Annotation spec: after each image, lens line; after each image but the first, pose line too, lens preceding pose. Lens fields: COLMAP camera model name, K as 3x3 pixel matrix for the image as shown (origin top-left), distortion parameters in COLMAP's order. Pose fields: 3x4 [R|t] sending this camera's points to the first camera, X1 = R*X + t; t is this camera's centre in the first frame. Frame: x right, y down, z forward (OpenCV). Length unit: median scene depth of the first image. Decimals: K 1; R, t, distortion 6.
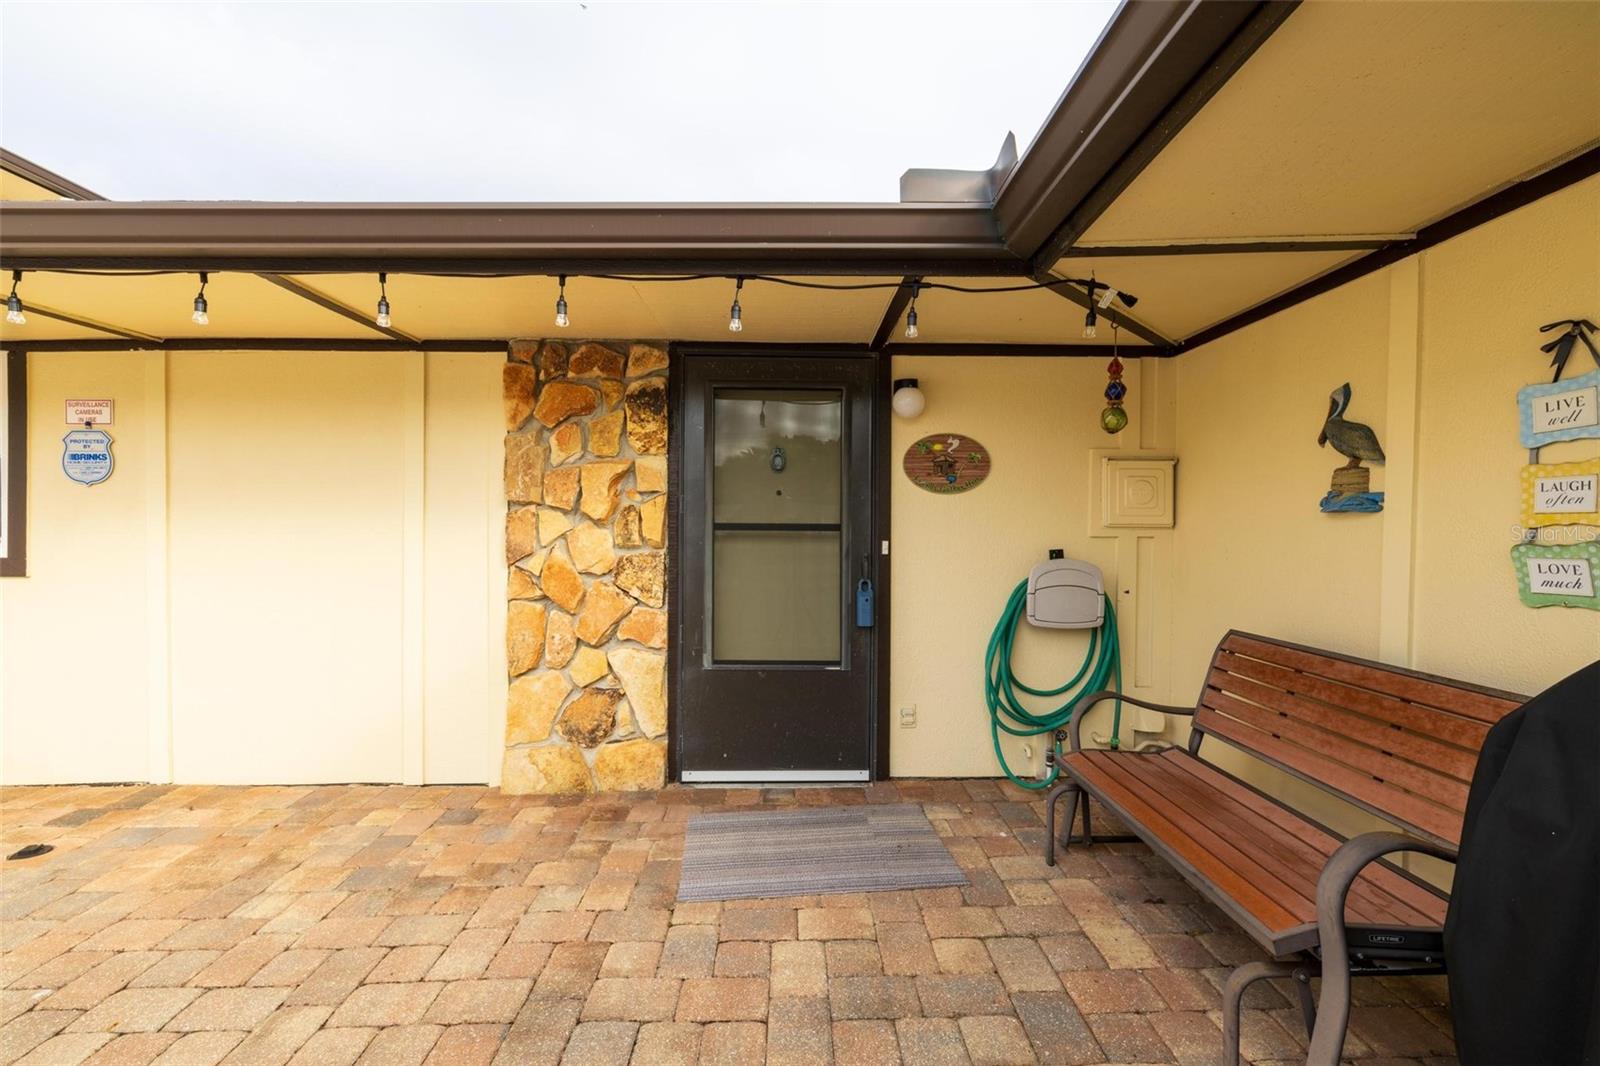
lens RADIAL K [[666.5, 0, 796.8], [0, 666.5, 532.0], [0, 0, 1]] dist [0.002849, 0.000110]
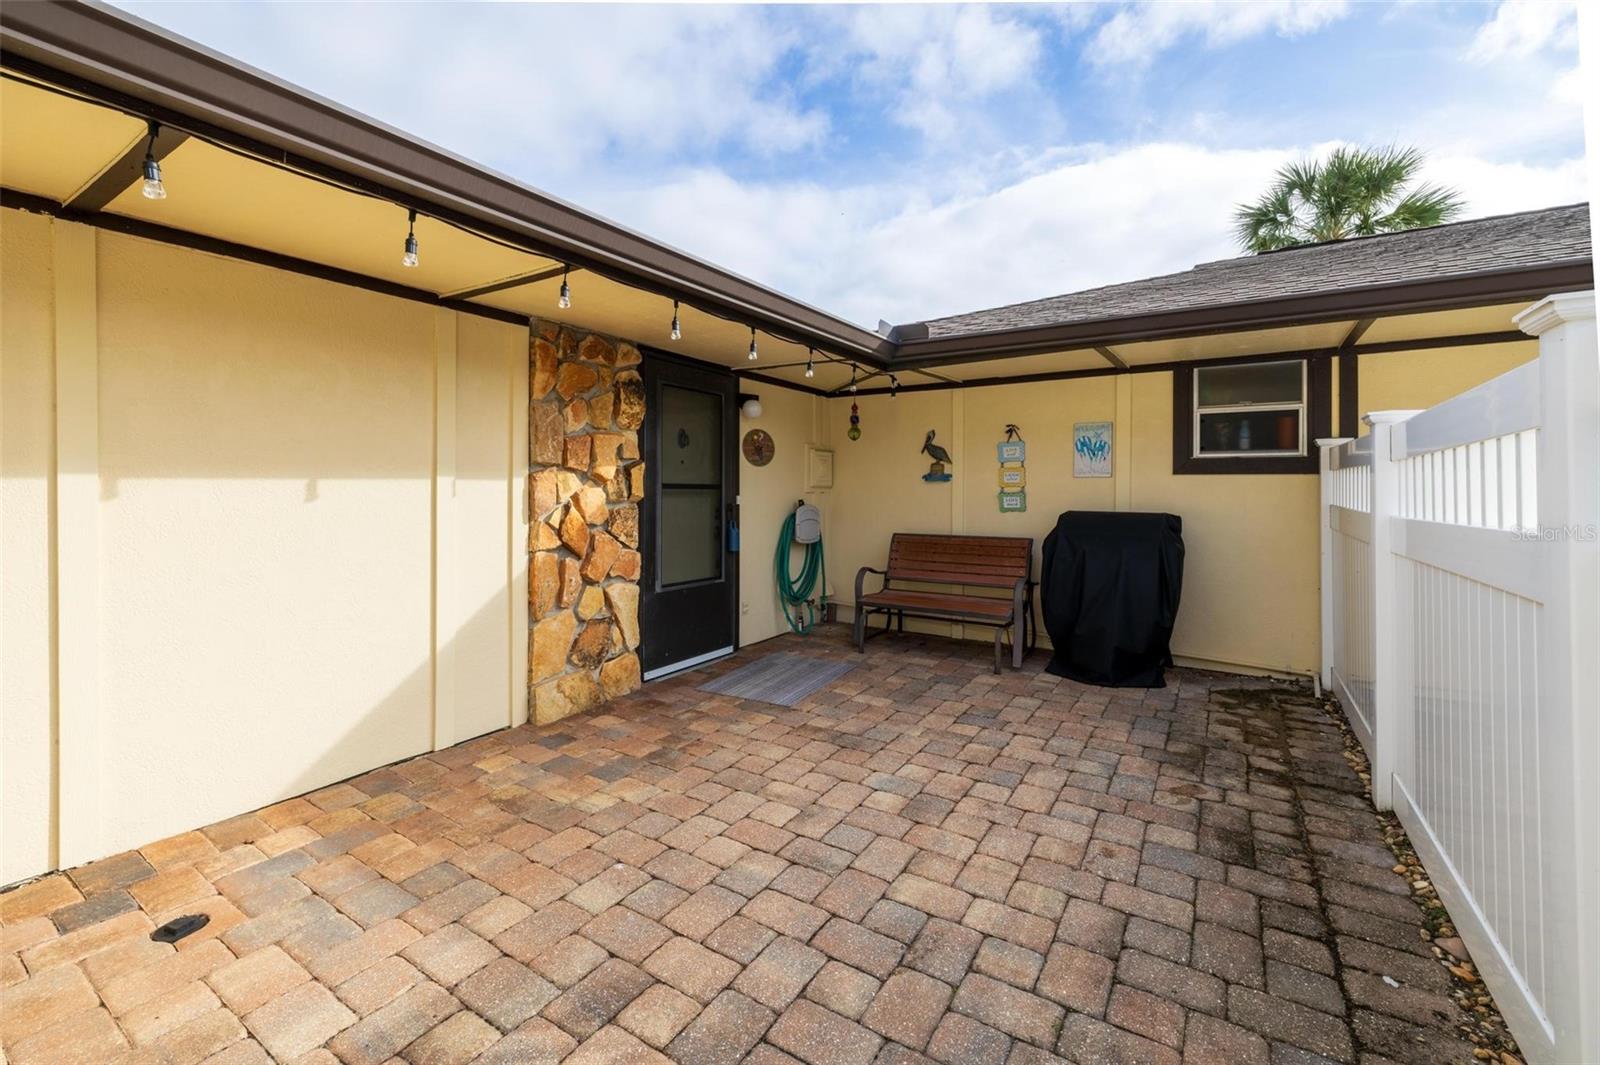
lens RADIAL K [[679.5, 0, 772.5], [0, 679.5, 484.7], [0, 0, 1]] dist [0.002205, 0.000256]
pose [[0.569777, 0.004885, 0.821785, -1.141192], [0.004492, 0.999949, -0.009058, 0.002827], [-0.821787, 0.008852, 0.569726, 0.031243]]
